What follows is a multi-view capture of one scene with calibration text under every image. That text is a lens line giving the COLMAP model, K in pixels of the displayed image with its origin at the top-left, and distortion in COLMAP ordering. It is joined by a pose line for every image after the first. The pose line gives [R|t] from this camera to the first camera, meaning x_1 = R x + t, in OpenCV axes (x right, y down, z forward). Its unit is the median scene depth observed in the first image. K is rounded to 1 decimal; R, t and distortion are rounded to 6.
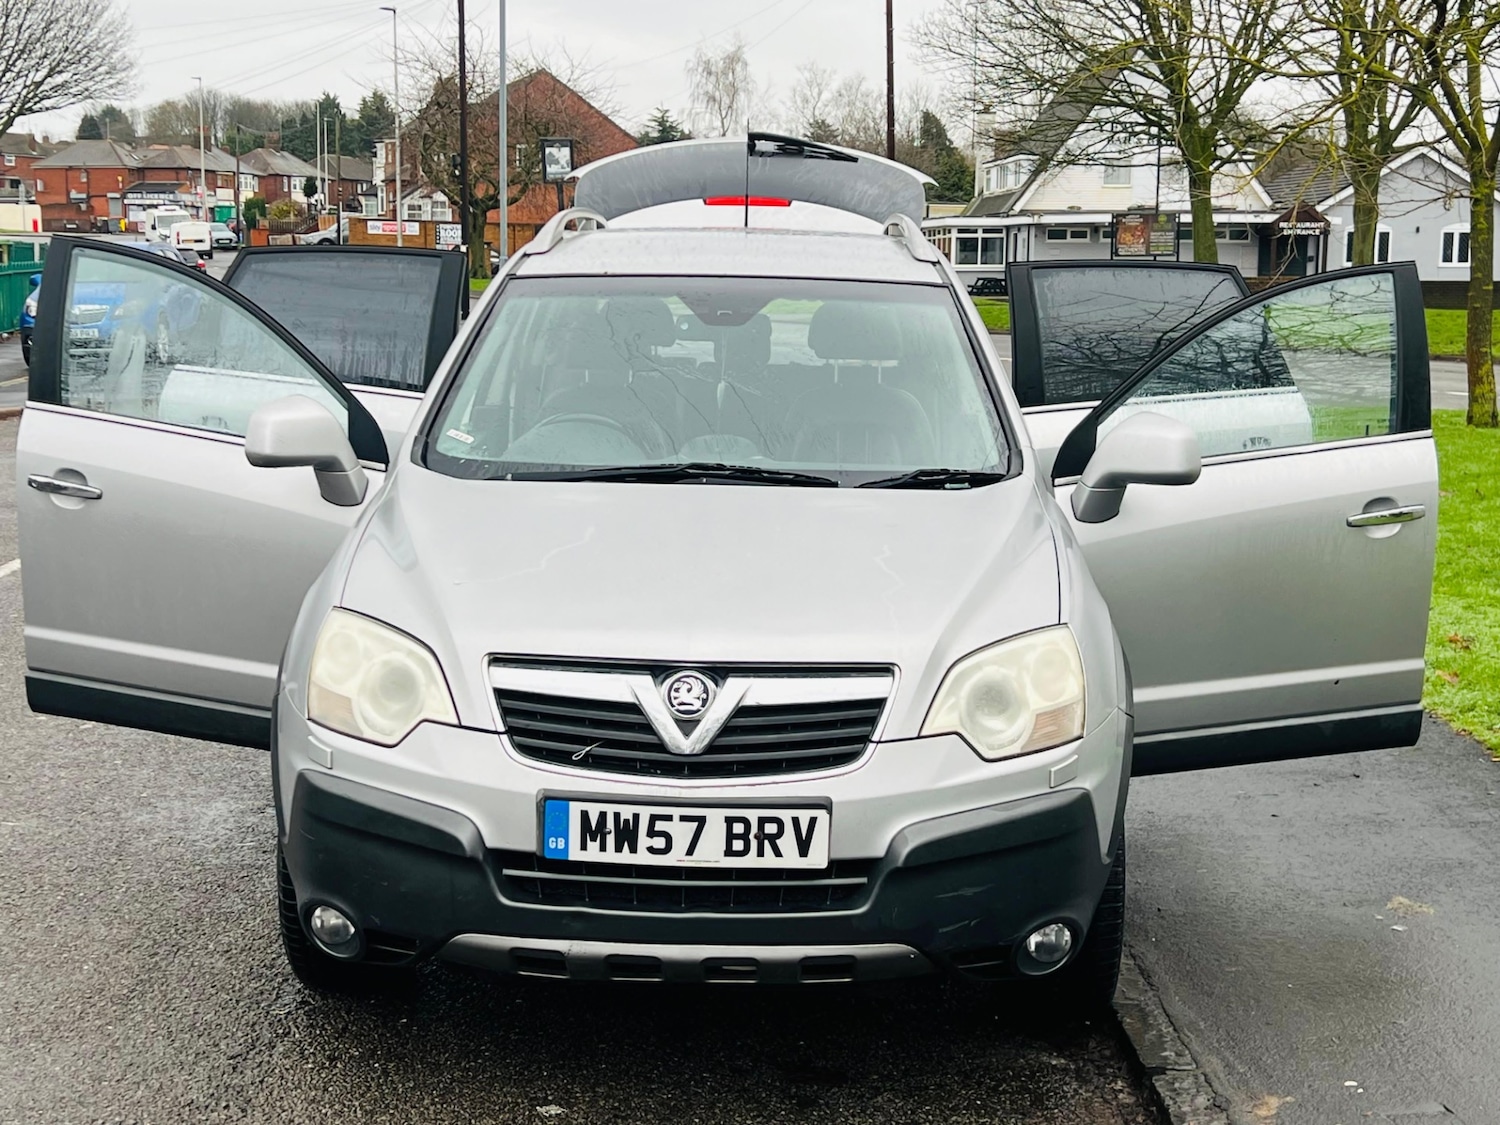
lens RADIAL K [[2226.2, 0, 752.3], [0, 2226.2, 567.9], [0, 0, 1]] dist [0.188906, -0.523268]
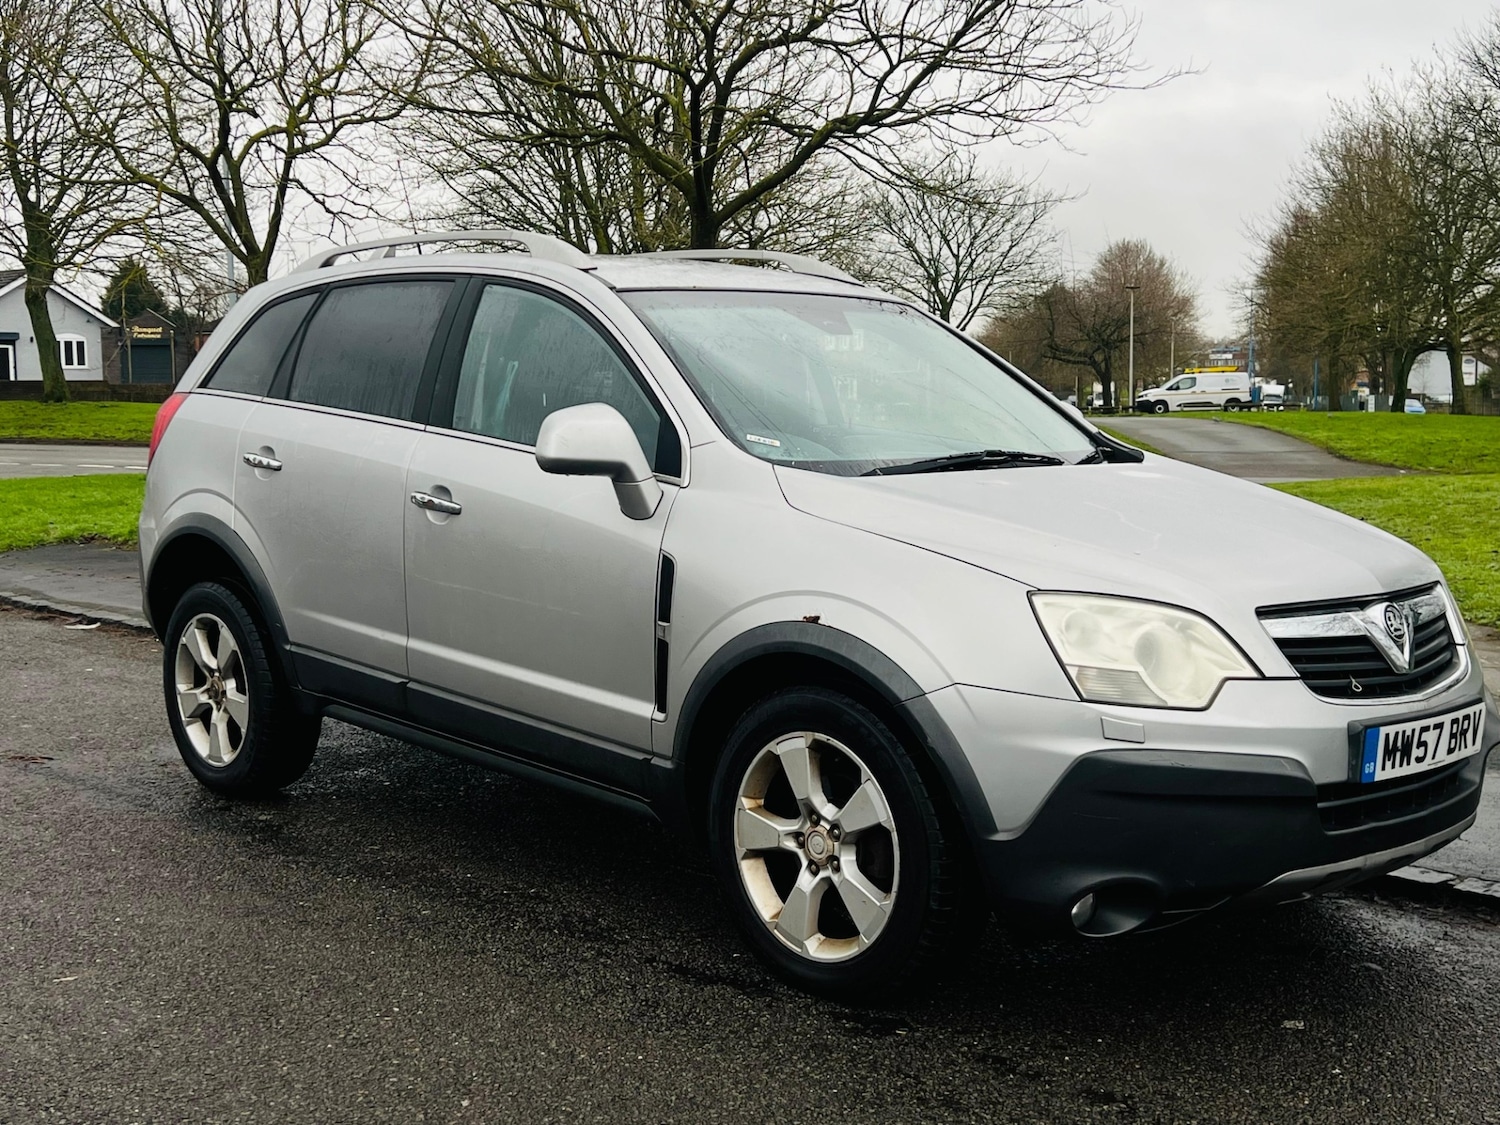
lens RADIAL K [[1814.8, 0, 763.1], [0, 1814.8, 563.4], [0, 0, 1]] dist [0.162528, -0.415369]
pose [[0.707516, -0.086977, 0.701325, -0.877687], [0.107814, 0.994065, 0.014516, -0.020162], [-0.698425, 0.065343, 0.712694, 0.536023]]
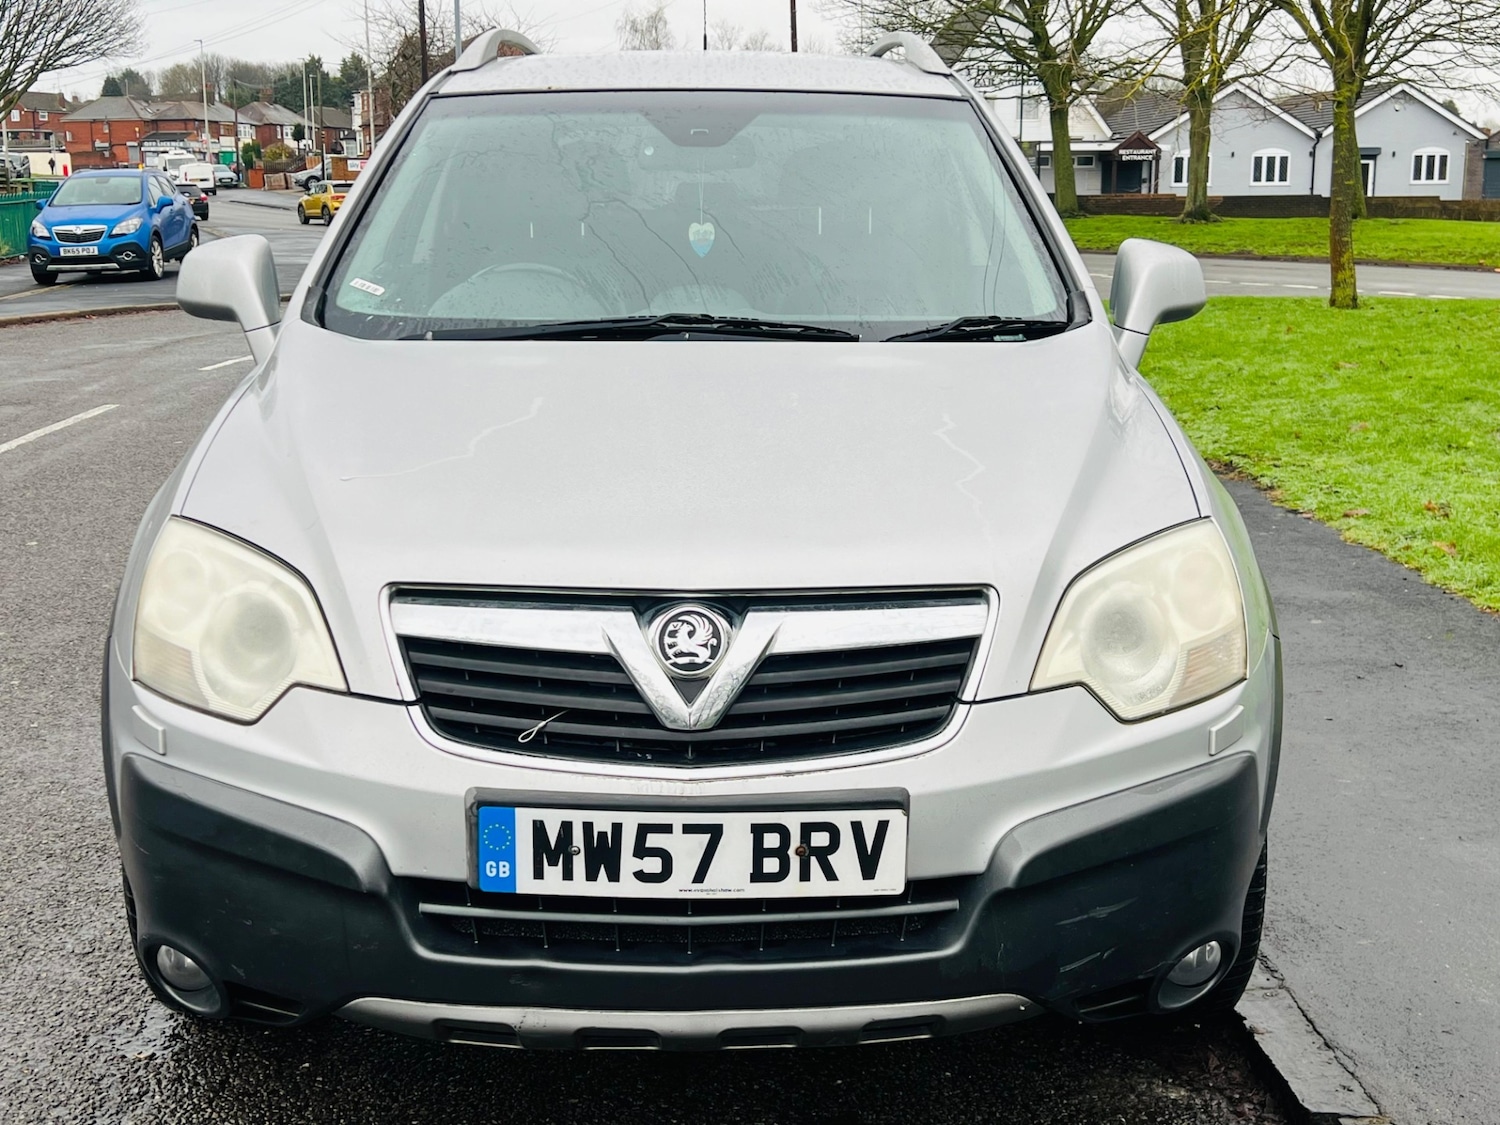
lens RADIAL K [[1814.5, 0, 746.3], [0, 1814.5, 566.2], [0, 0, 1]] dist [0.167027, -0.441677]
pose [[0.999133, -0.022803, 0.034822, -0.029226], [0.020539, 0.997735, 0.064052, 0.000033], [-0.036204, -0.063282, 0.997339, 0.441178]]
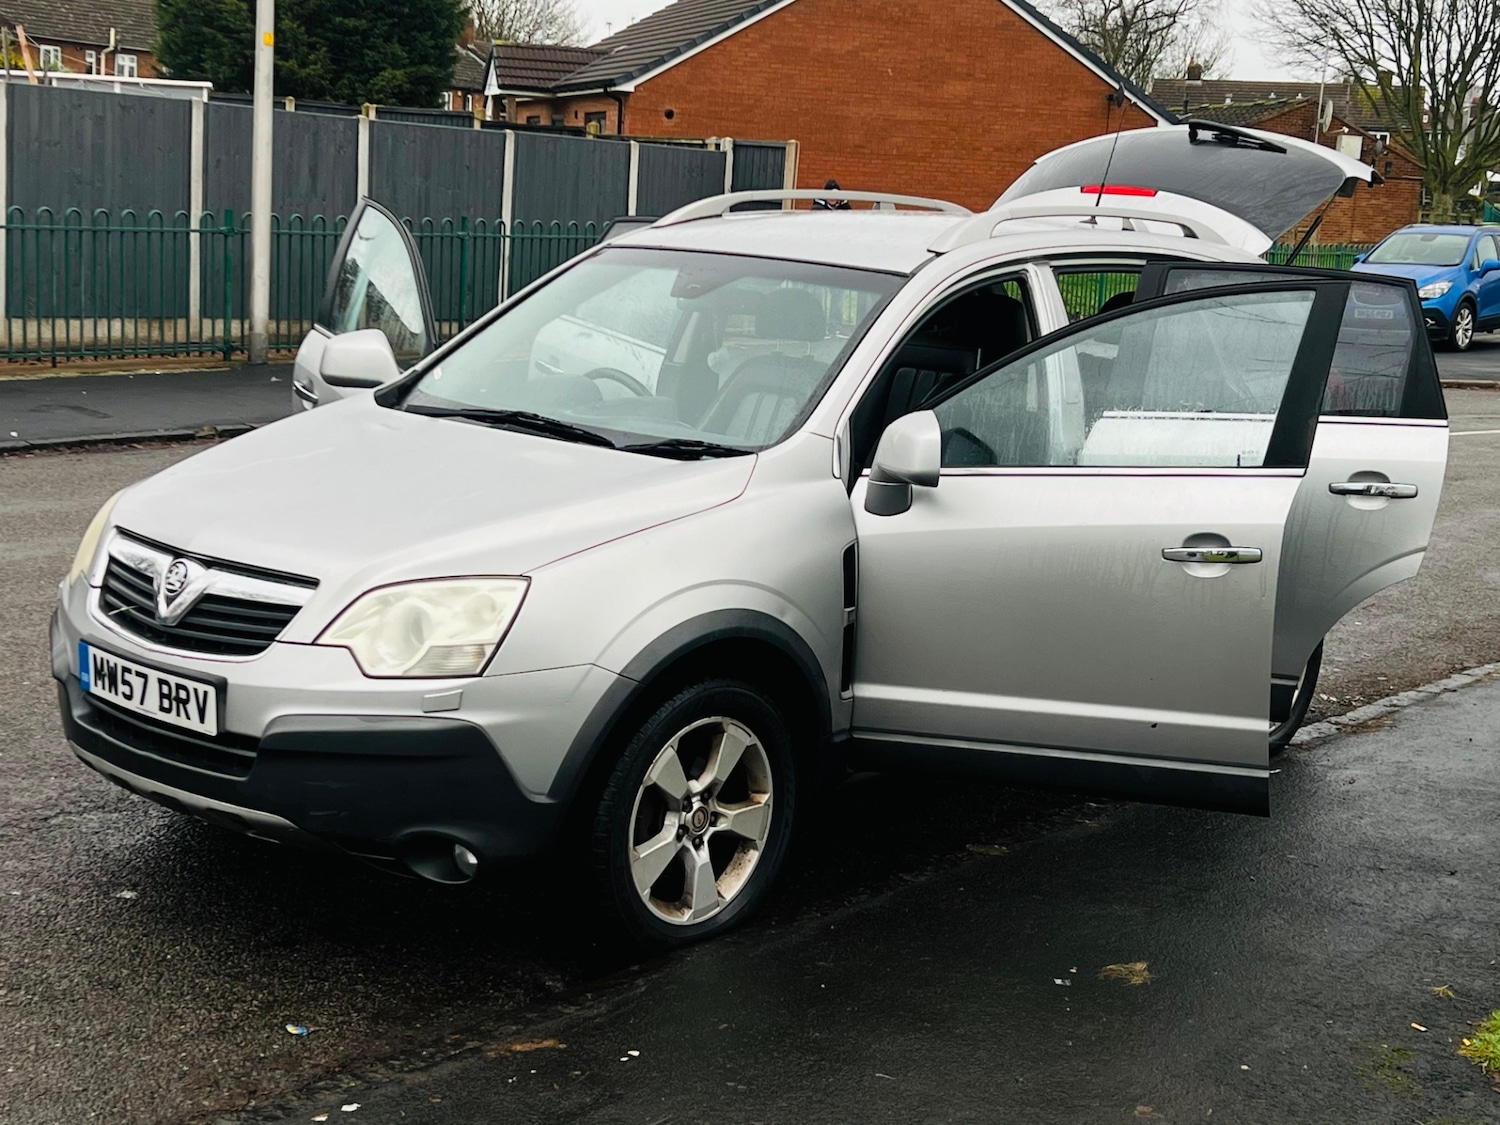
lens RADIAL K [[2223.6, 0, 750.0], [0, 2223.6, 562.5], [0, 0, 1]] dist [0.202613, -0.593488]
pose [[0.762077, 0.138369, -0.632529, 0.951598], [-0.135144, 0.989375, 0.053608, -0.057253], [0.633226, 0.044629, 0.772680, 0.240527]]
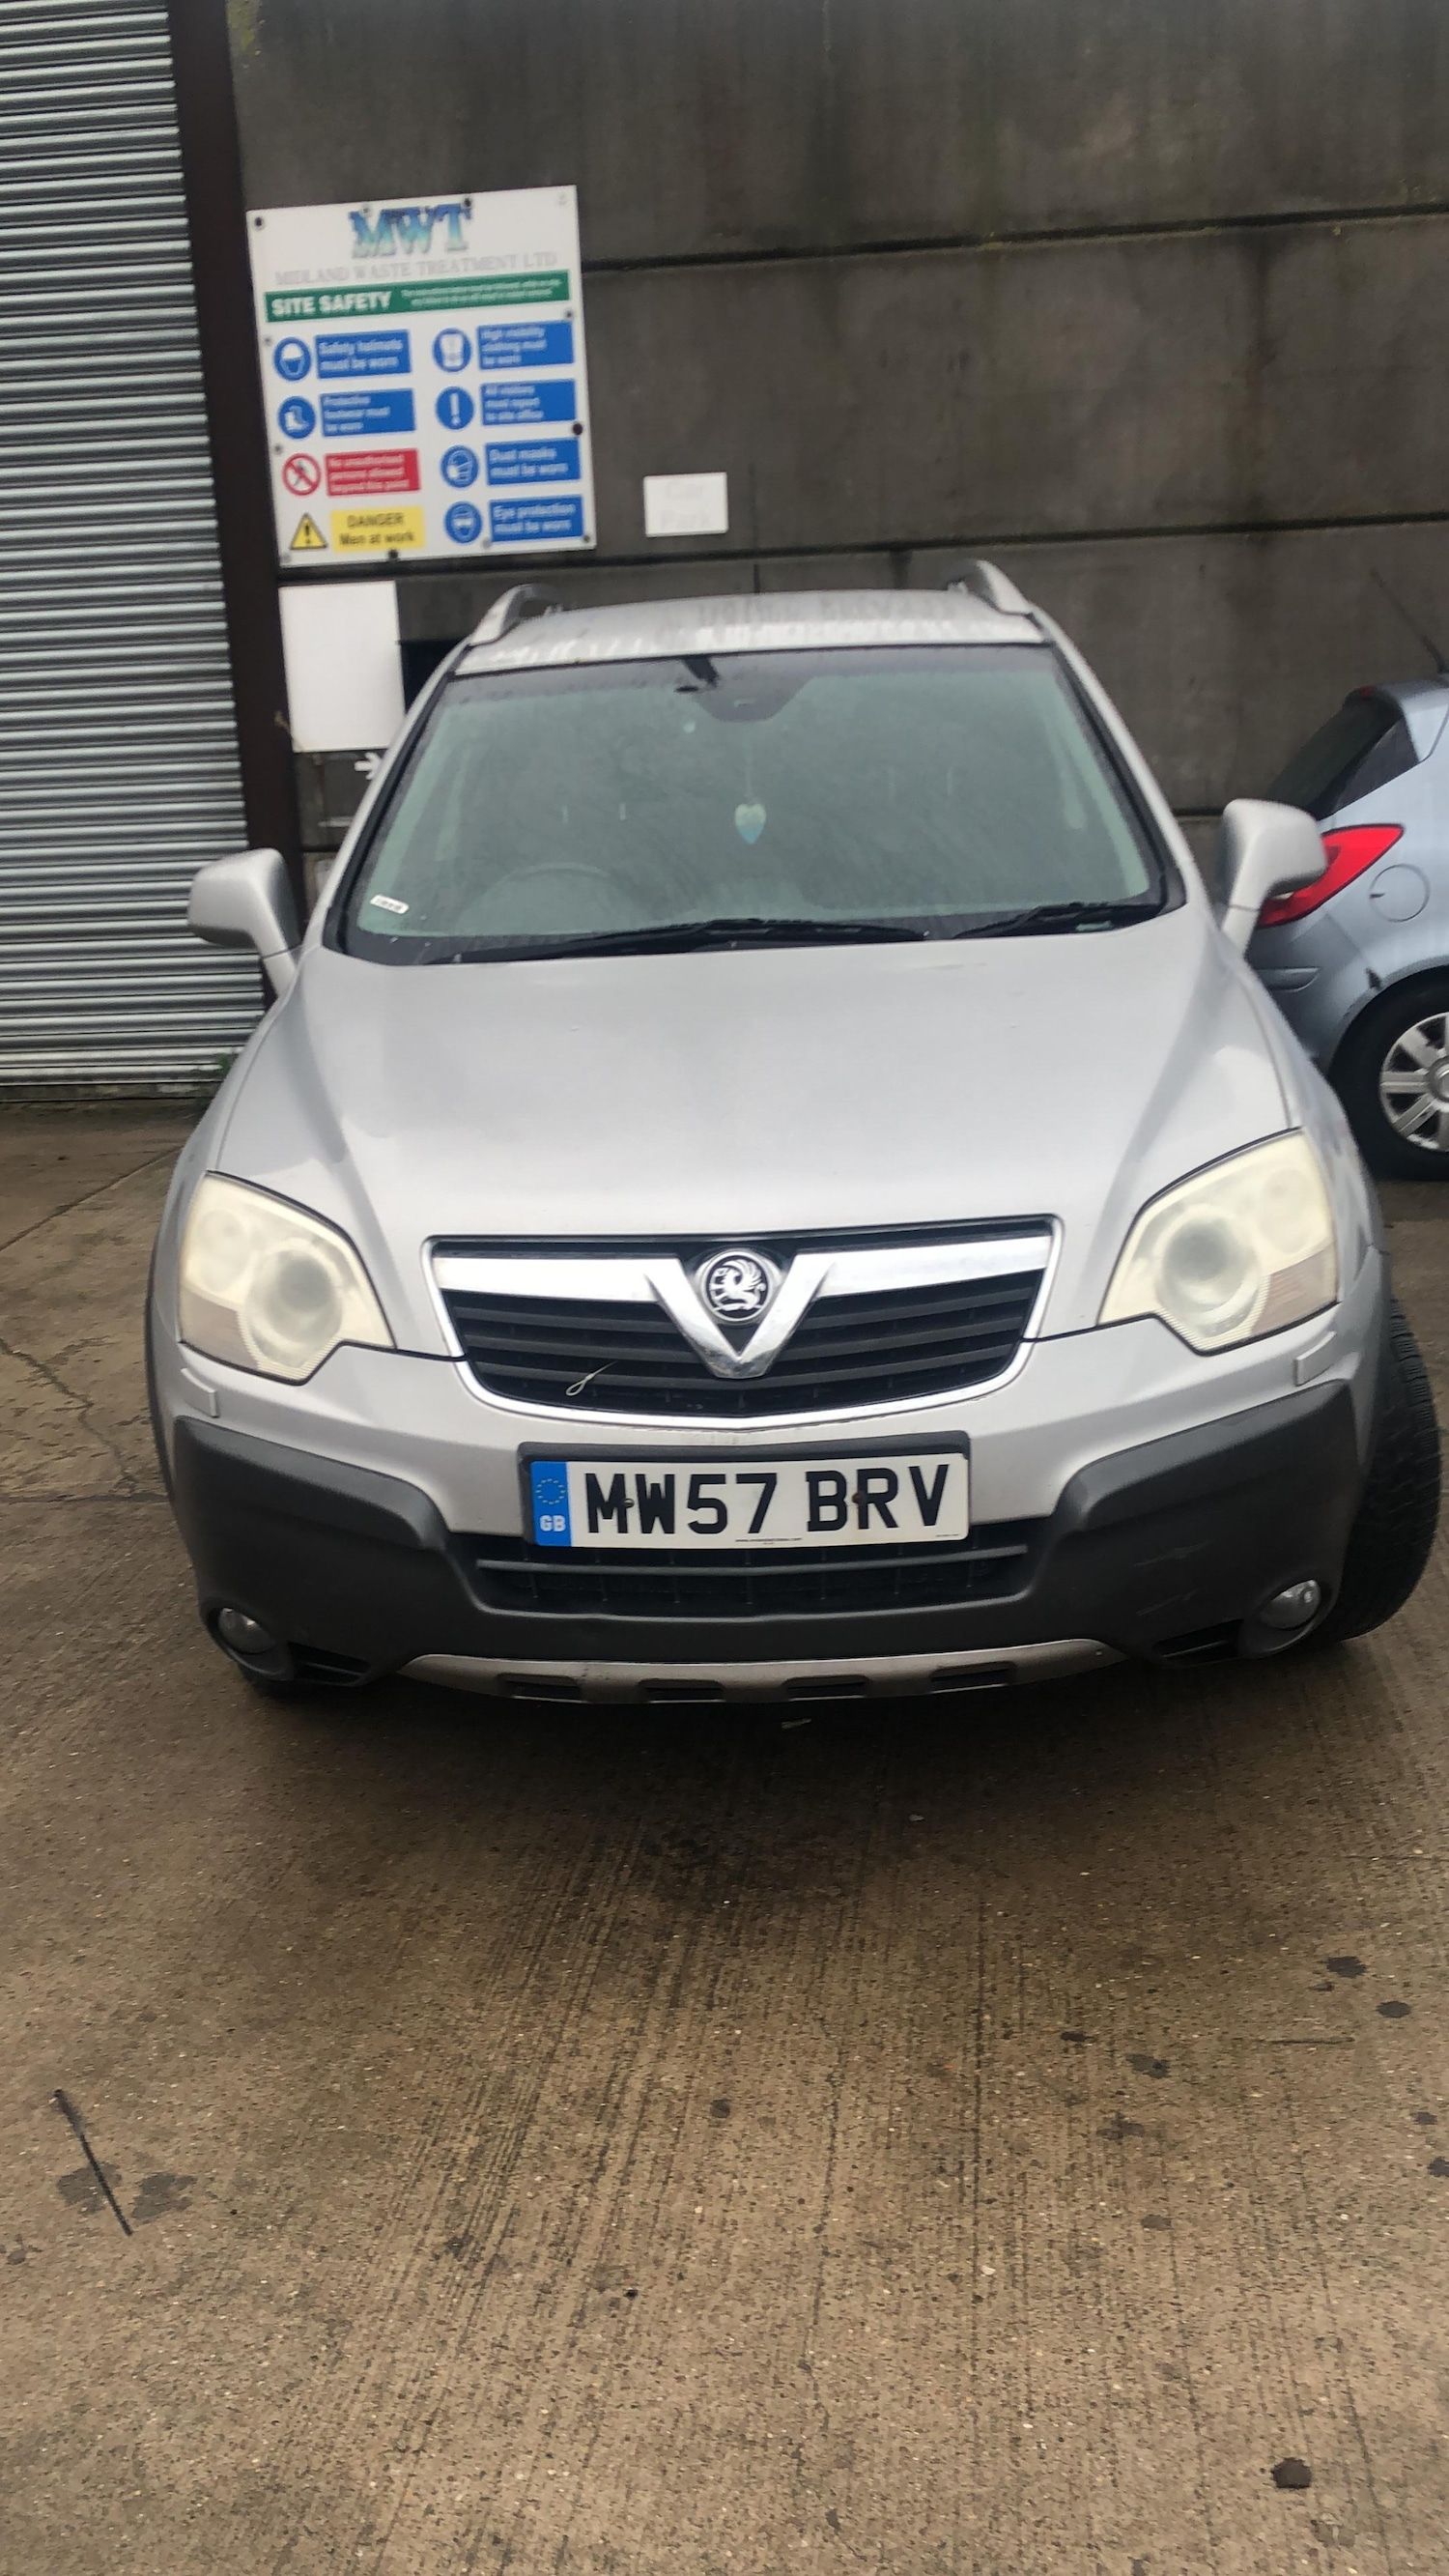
lens RADIAL K [[2237.0, 0, 649.5], [0, 2237.0, 1298.6], [0, 0, 1]] dist [0.089423, -0.000371]
pose [[0.996561, -0.058898, -0.058286, -0.015820], [0.065735, 0.990185, 0.123342, -0.021072], [0.050449, -0.126749, 0.990651, 0.339844]]
